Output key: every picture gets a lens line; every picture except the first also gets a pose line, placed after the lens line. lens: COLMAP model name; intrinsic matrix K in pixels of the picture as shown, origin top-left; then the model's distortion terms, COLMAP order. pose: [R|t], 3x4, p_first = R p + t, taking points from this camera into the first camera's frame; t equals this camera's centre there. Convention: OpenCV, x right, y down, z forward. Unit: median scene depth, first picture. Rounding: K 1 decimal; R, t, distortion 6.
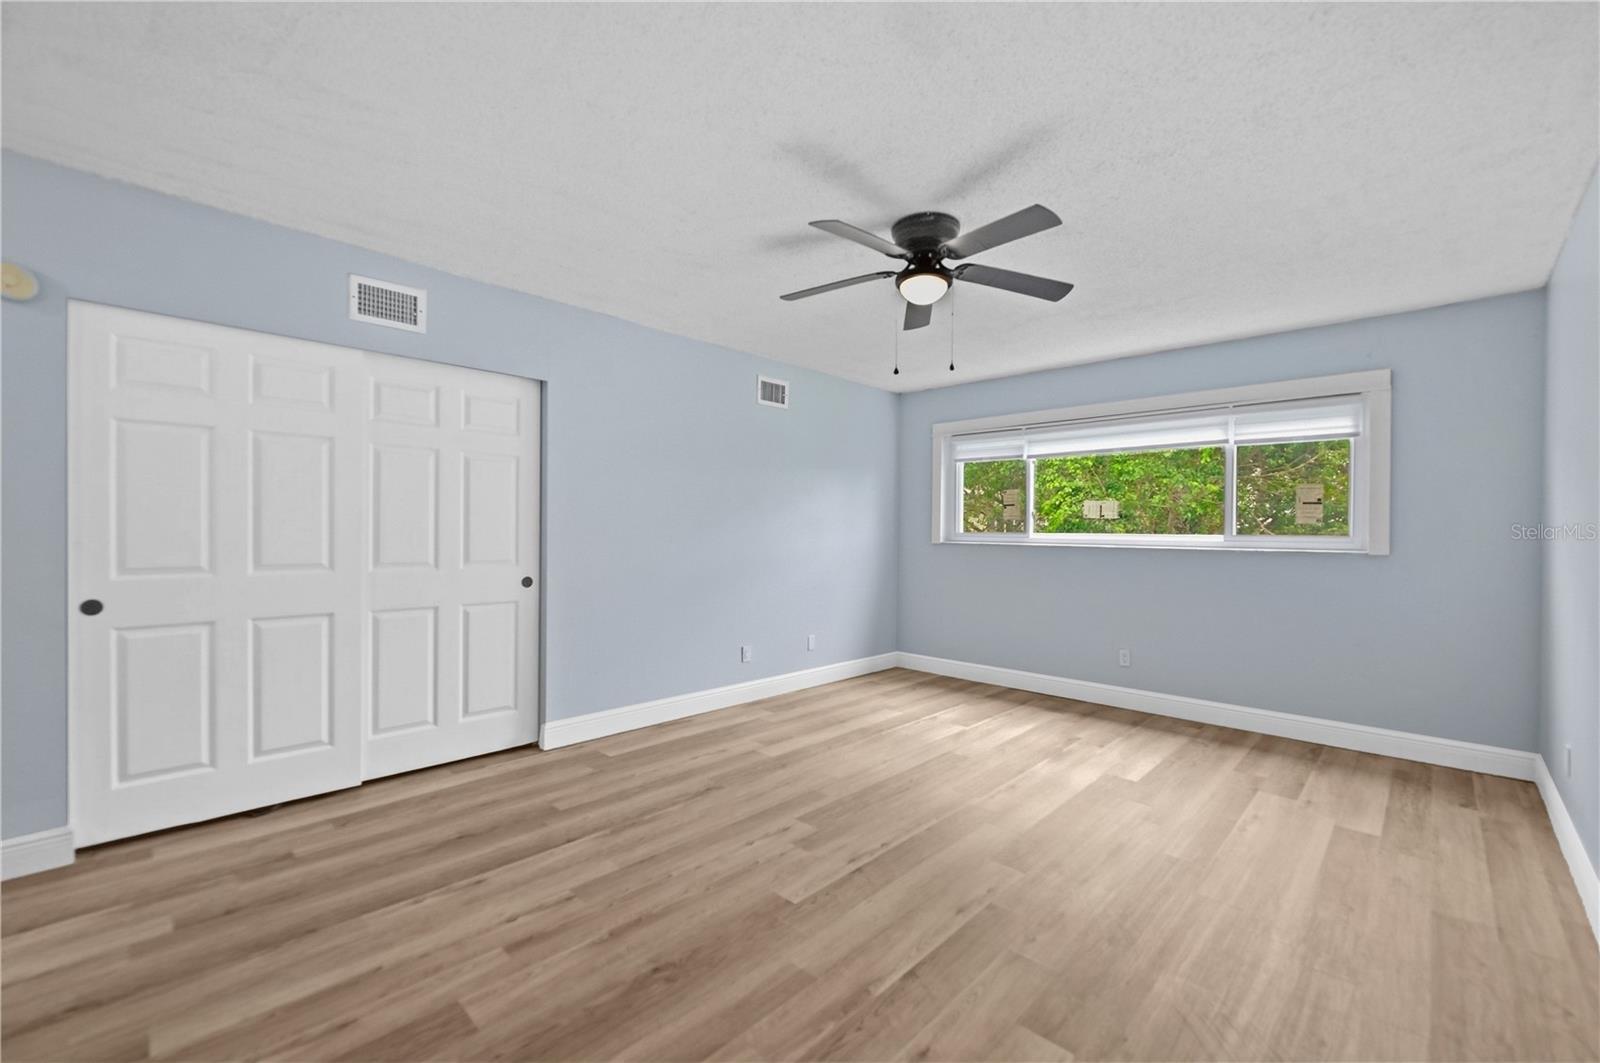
lens RADIAL K [[658.0, 0, 807.7], [0, 658.0, 531.2], [0, 0, 1]] dist [-0.000124, -0.000102]
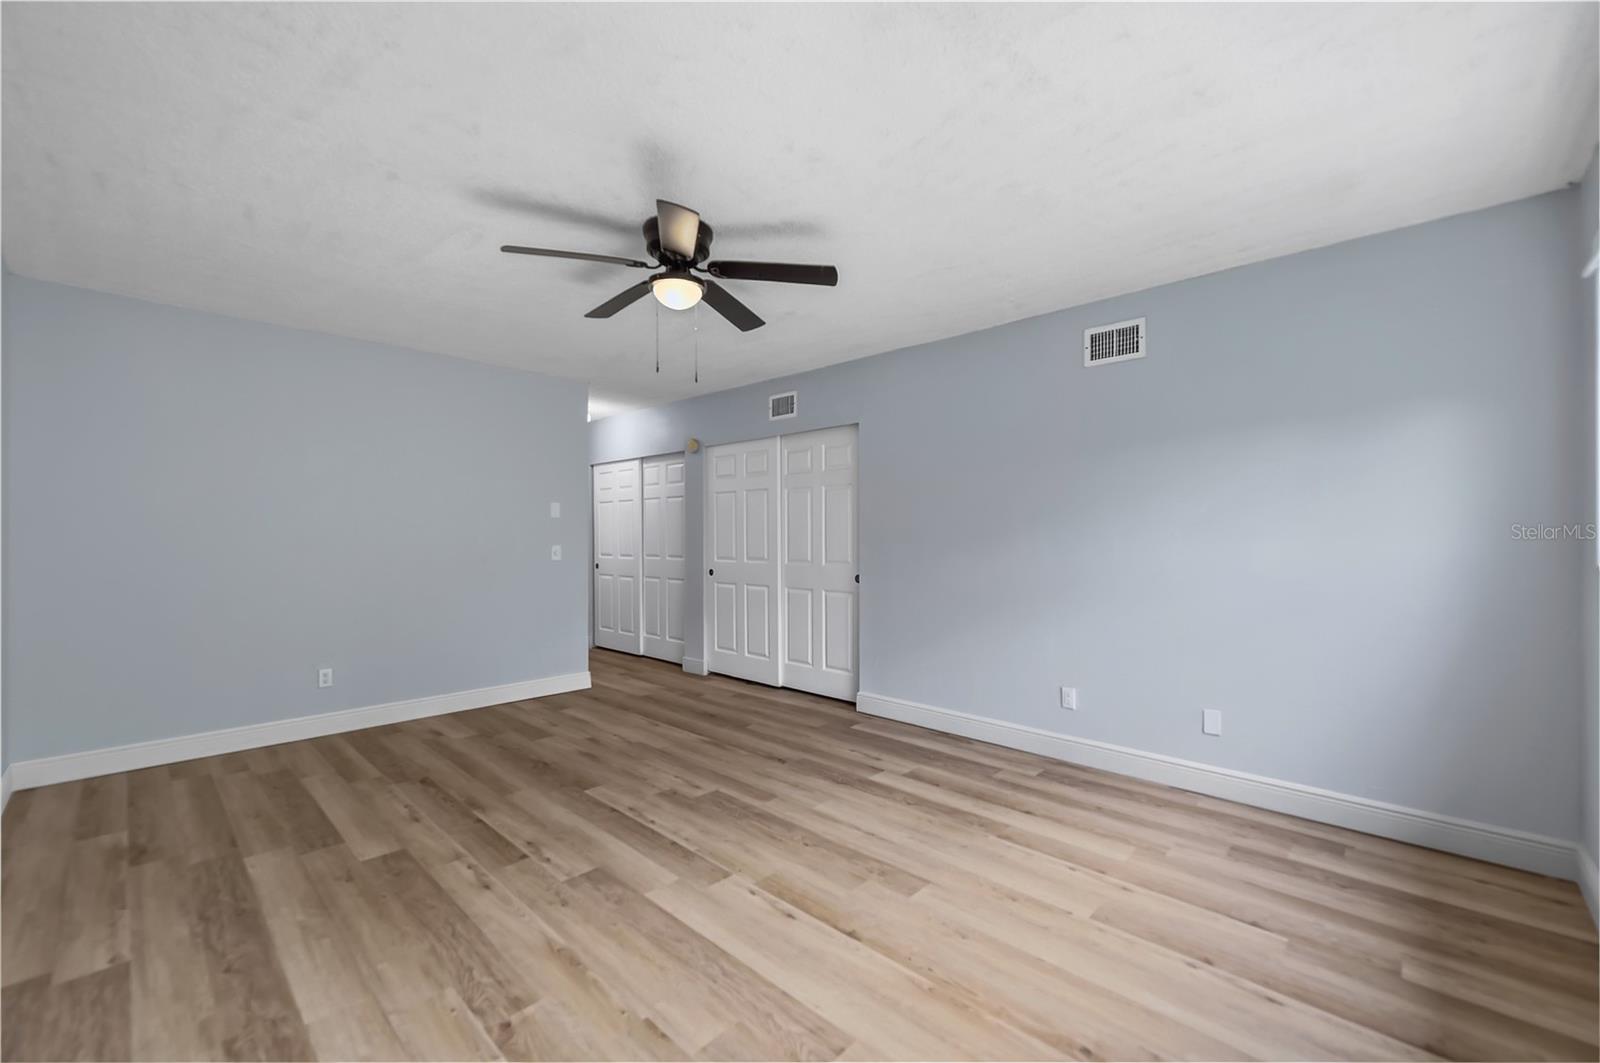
lens RADIAL K [[642.5, 0, 805.8], [0, 642.5, 540.5], [0, 0, 1]] dist [-0.000560, -0.000452]
pose [[0.005573, -0.005265, -0.999971, 1.001324], [0.000296, 0.999986, -0.005263, 0.008296], [0.999984, -0.000267, 0.005574, 1.045624]]
